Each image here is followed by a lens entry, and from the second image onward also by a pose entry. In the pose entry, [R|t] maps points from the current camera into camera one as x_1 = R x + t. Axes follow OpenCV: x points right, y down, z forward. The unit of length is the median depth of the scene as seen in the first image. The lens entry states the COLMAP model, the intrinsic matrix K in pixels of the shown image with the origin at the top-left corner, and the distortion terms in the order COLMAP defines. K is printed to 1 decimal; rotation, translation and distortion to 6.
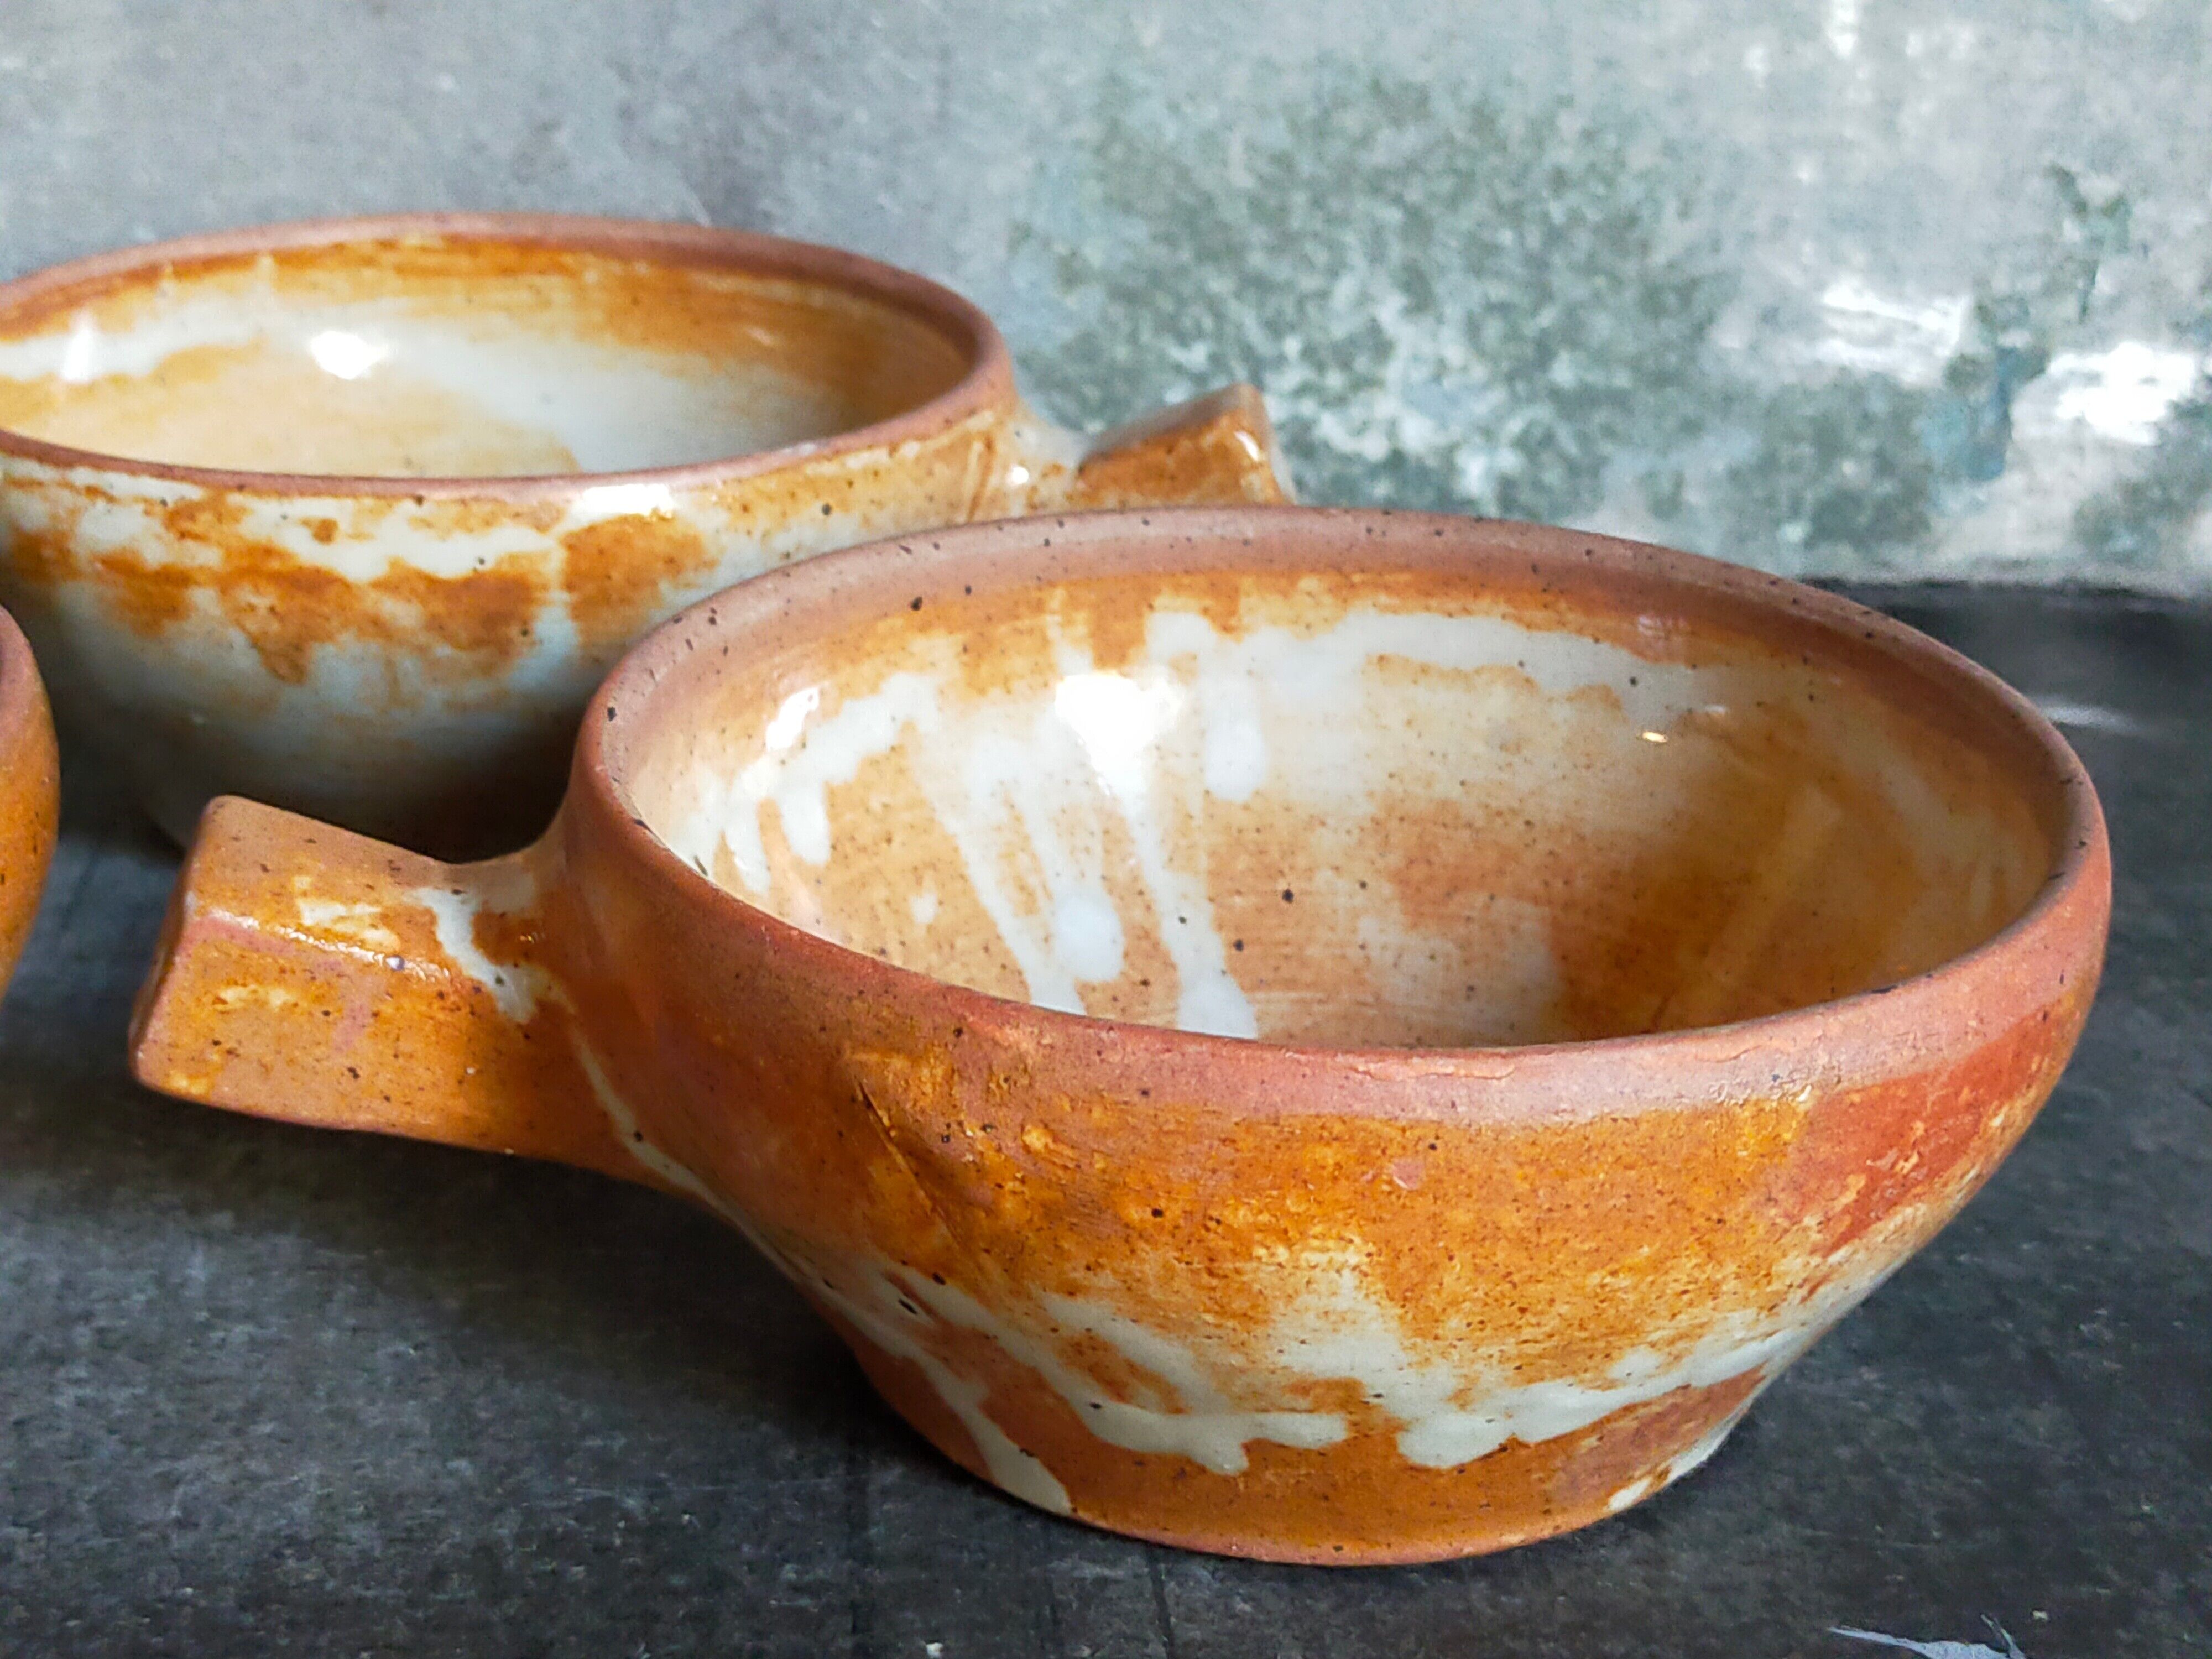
lens RADIAL K [[3373.6, 0, 1104.7], [0, 3373.6, 831.8], [0, 0, 1]] dist [0.068904, 0.000000]
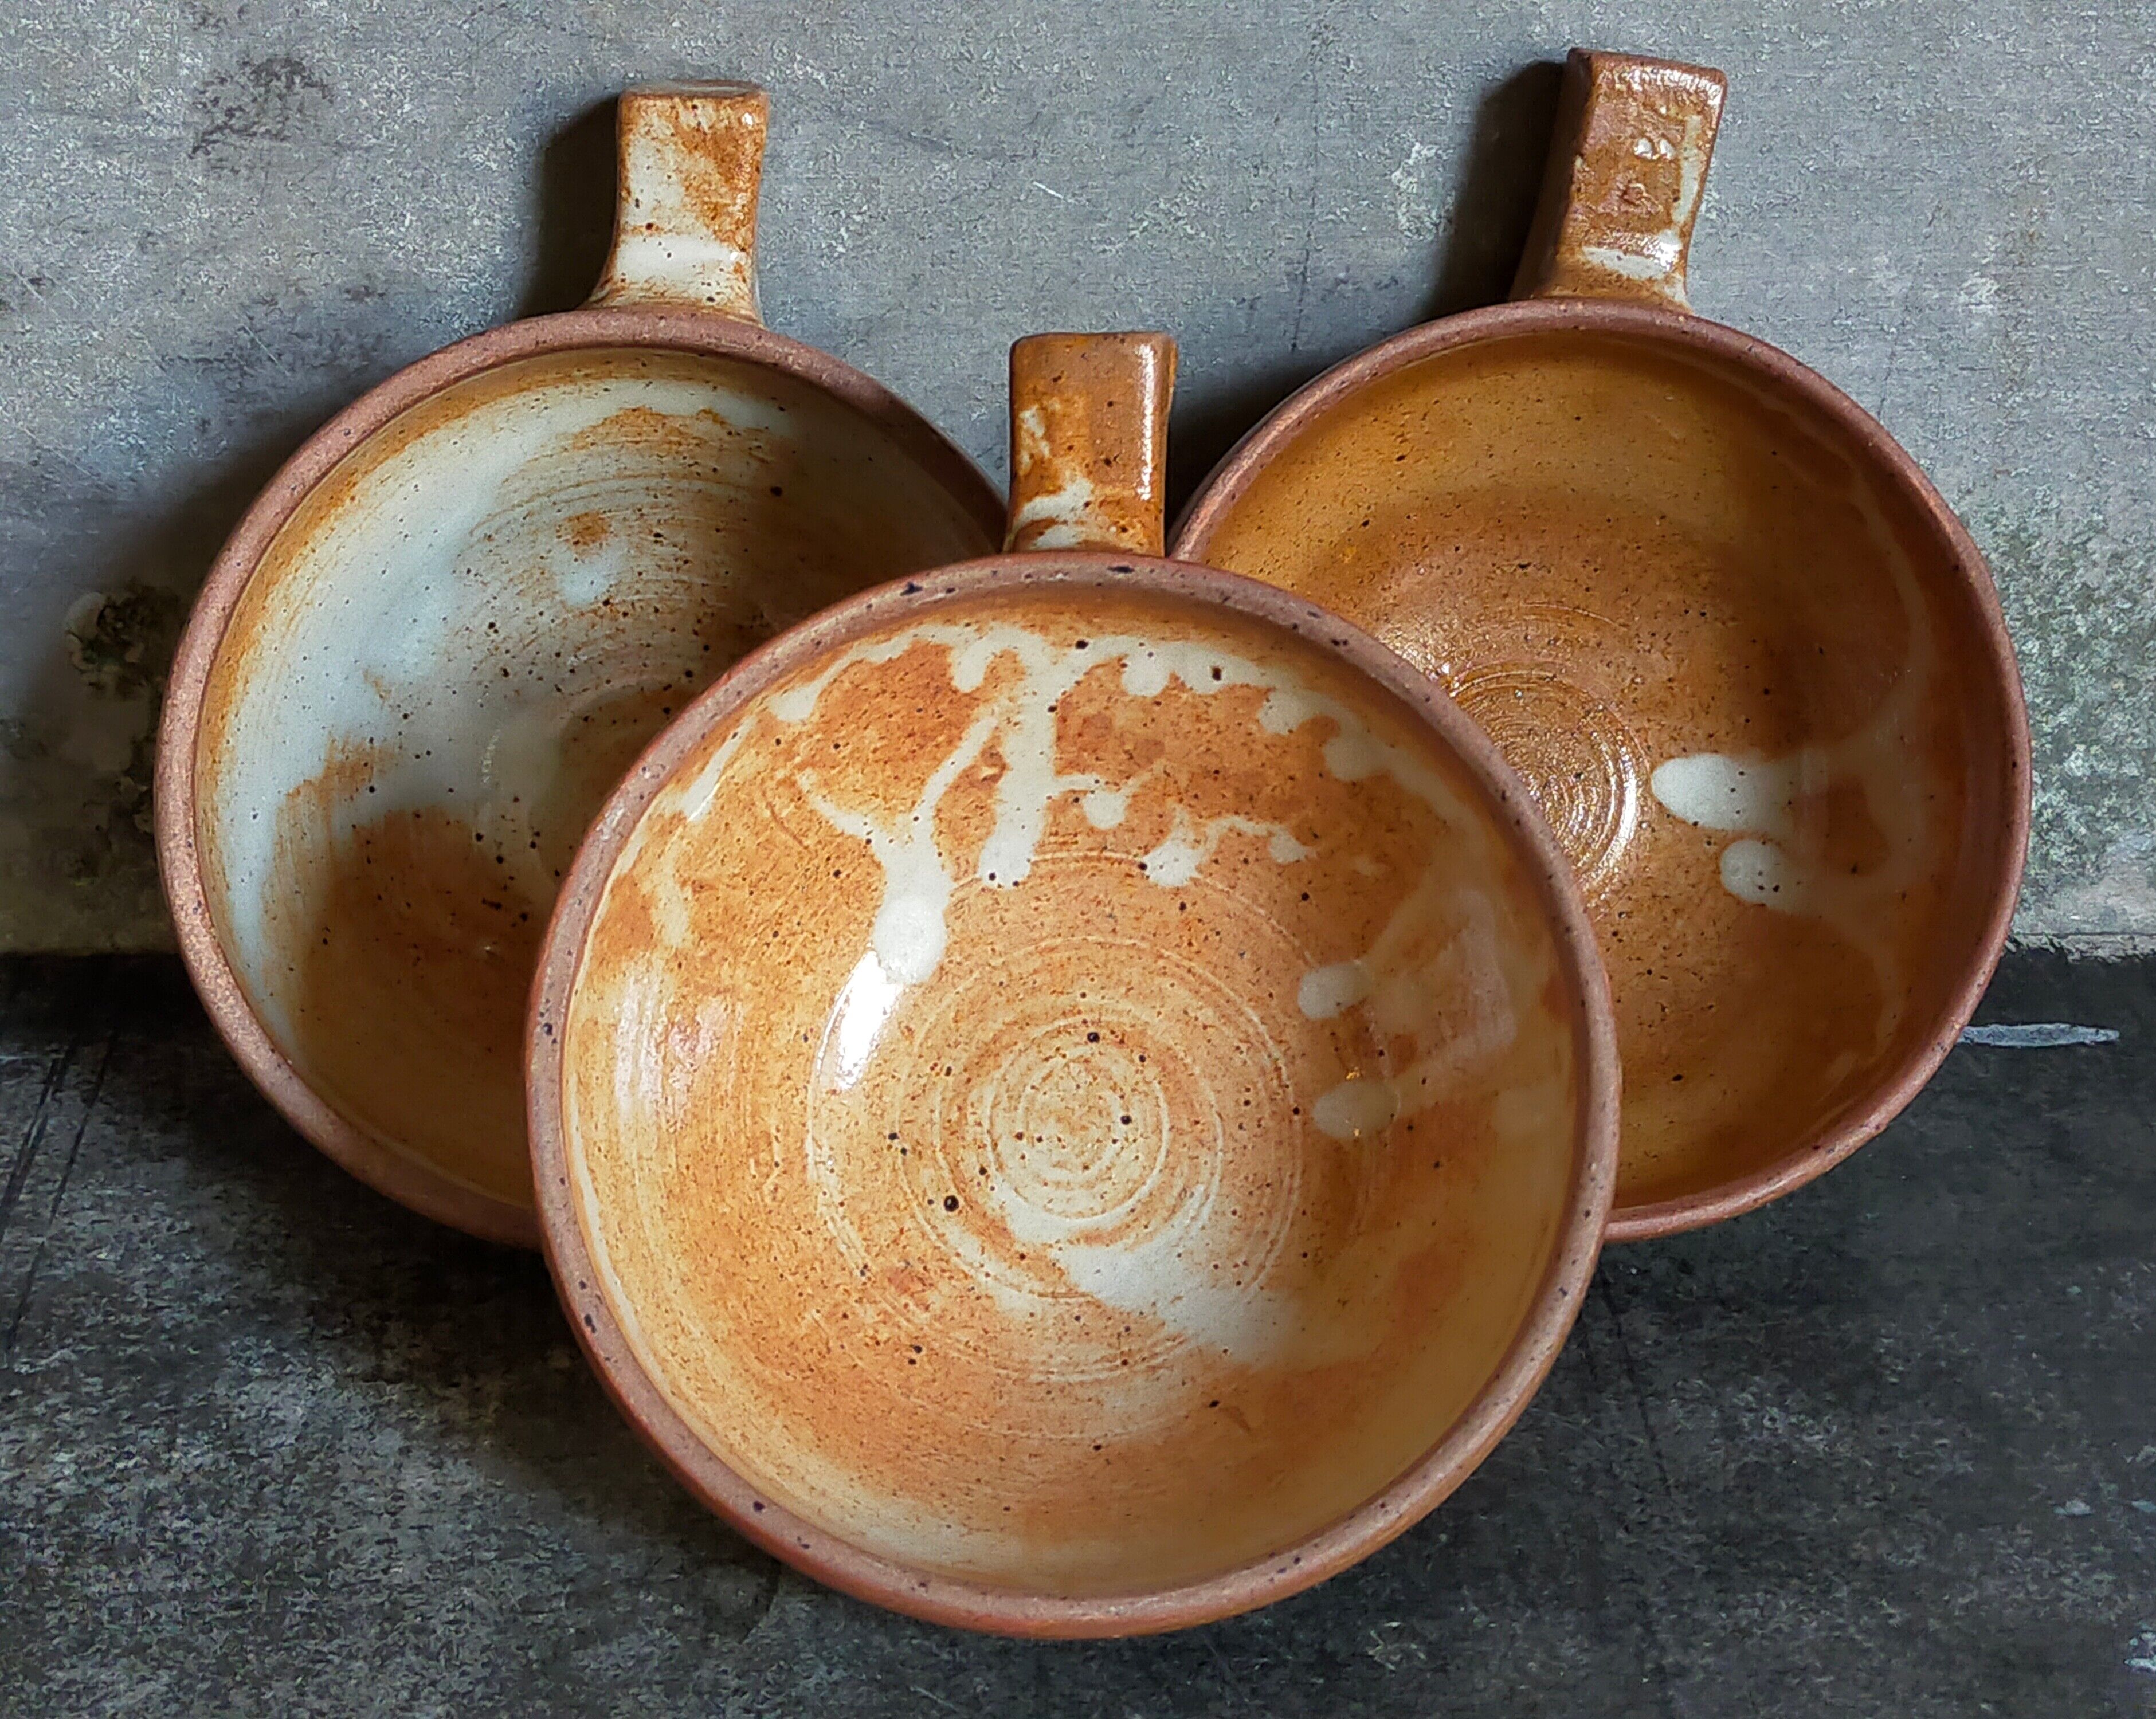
lens RADIAL K [[3480.6, 0, 1131.8], [0, 3480.6, 832.1], [0, 0, 1]] dist [0.076986, 0.000000]
pose [[0.999558, 0.015598, -0.025318, -0.137091], [-0.012069, 0.990910, 0.133986, -0.265153], [0.027178, -0.133621, 0.990660, -0.106154]]
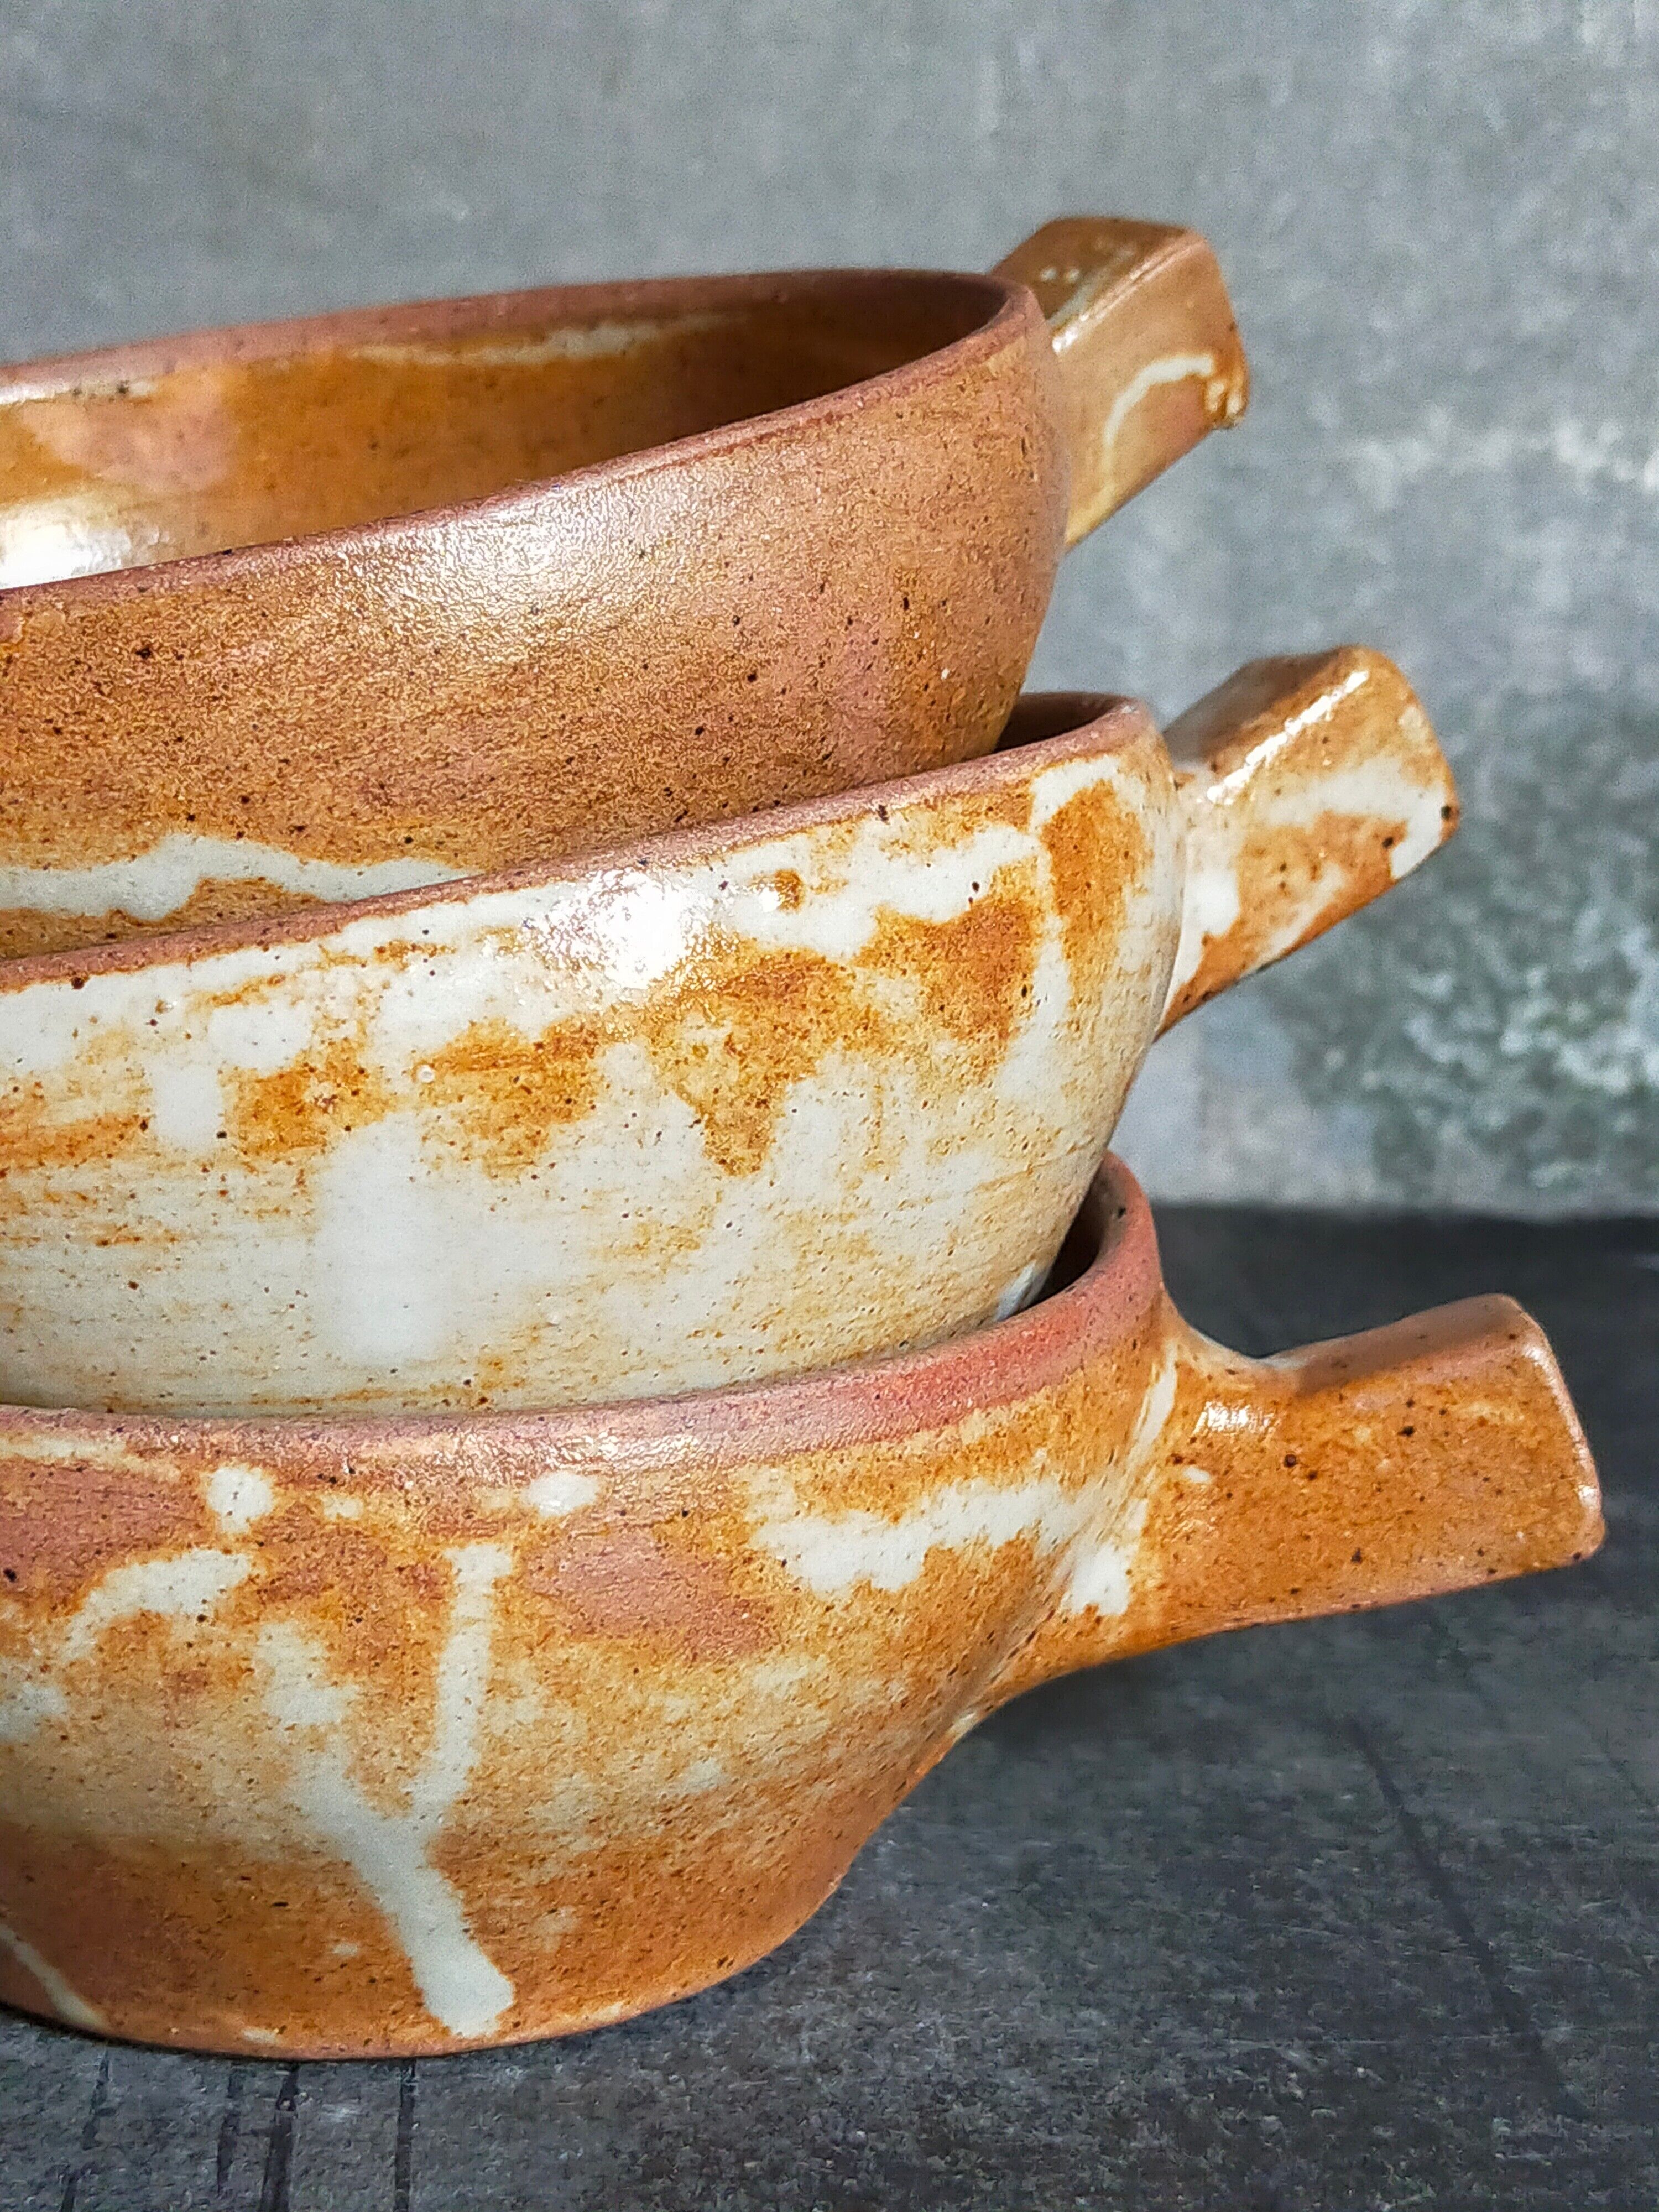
lens RADIAL K [[3373.6, 0, 833.8], [0, 3373.6, 1124.1], [0, 0, 1]] dist [0.068904, 0.000000]
pose [[0.999985, 0.005219, 0.001773, -0.153551], [-0.004886, 0.988235, -0.152867, 0.051718], [-0.002550, 0.152856, 0.988245, 0.030363]]
